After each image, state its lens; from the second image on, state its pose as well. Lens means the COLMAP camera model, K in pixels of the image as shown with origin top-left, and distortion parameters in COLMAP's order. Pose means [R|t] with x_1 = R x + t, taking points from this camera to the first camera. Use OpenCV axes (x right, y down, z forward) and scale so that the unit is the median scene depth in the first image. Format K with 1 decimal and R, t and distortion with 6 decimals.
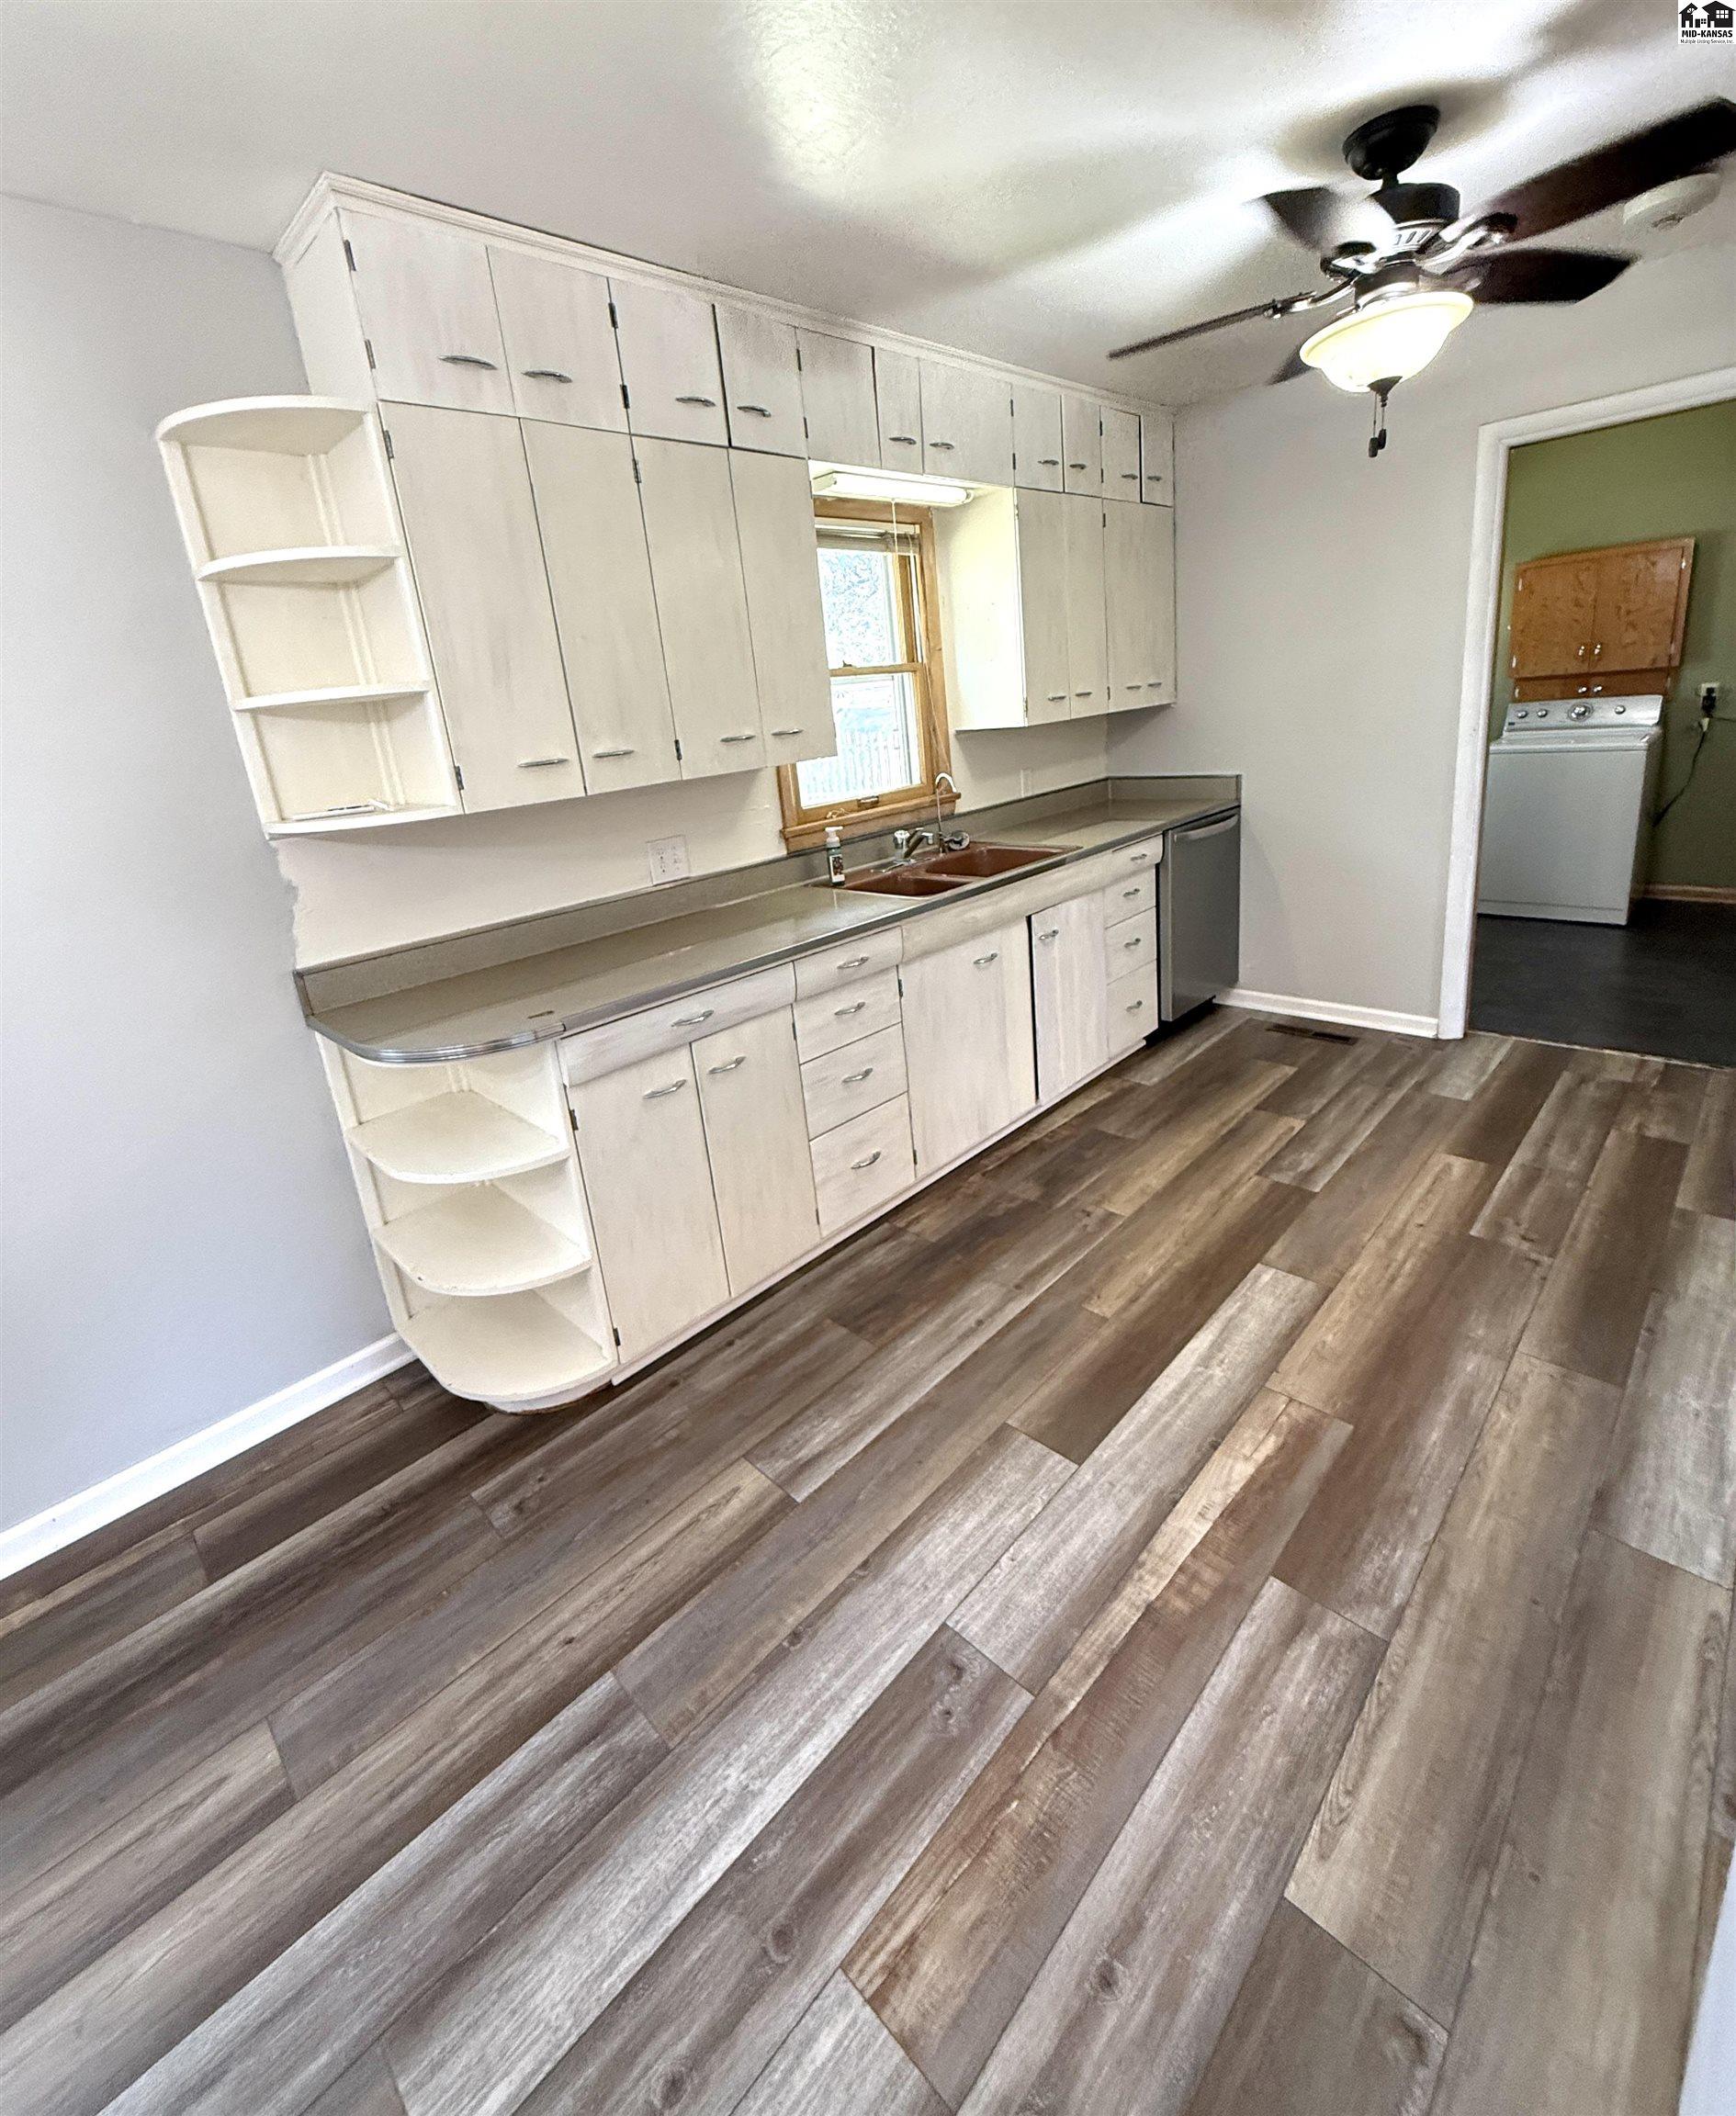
lens RADIAL K [[921.9, 0, 869.8], [0, 921.9, 951.4], [0, 0, 1]] dist [0.000047, -0.000230]
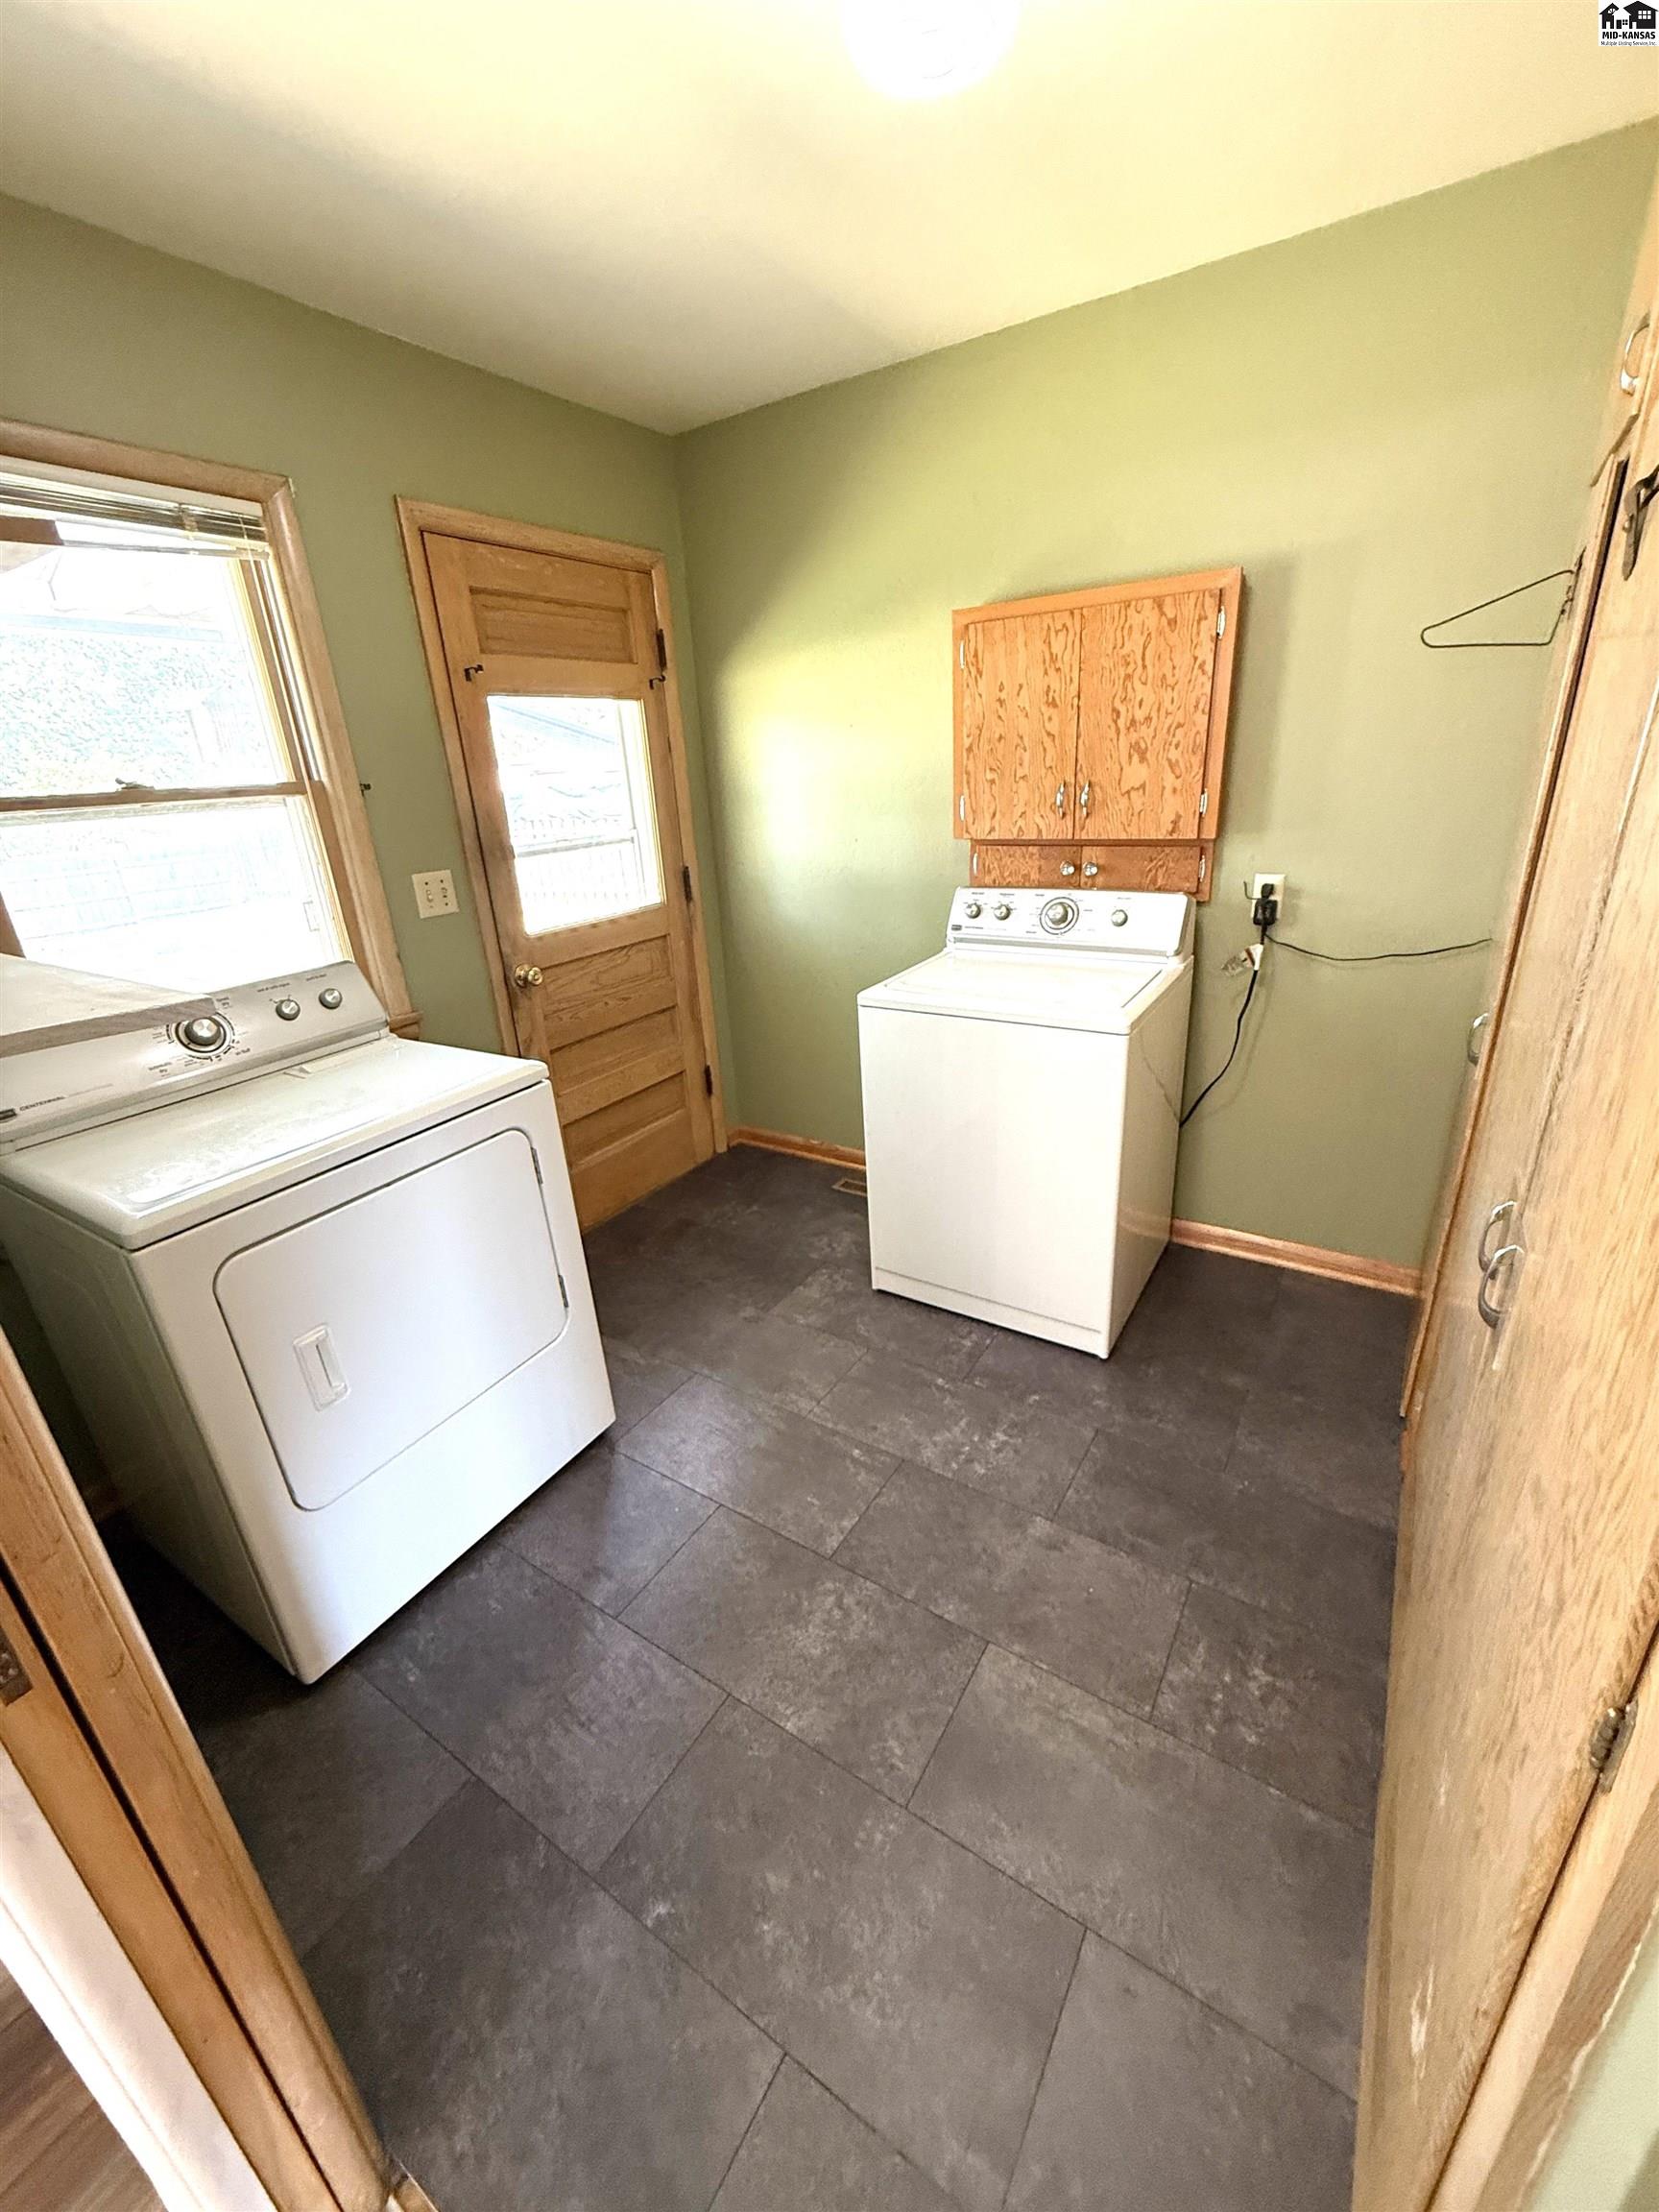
lens RADIAL K [[878.0, 0, 828.8], [0, 878.0, 1100.6], [0, 0, 1]] dist [0.000126, -0.000505]
pose [[0.977573, -0.033536, 0.207912, 1.276979], [0.015702, 0.996099, 0.086839, -0.478185], [-0.210013, -0.081627, 0.974285, 1.271646]]
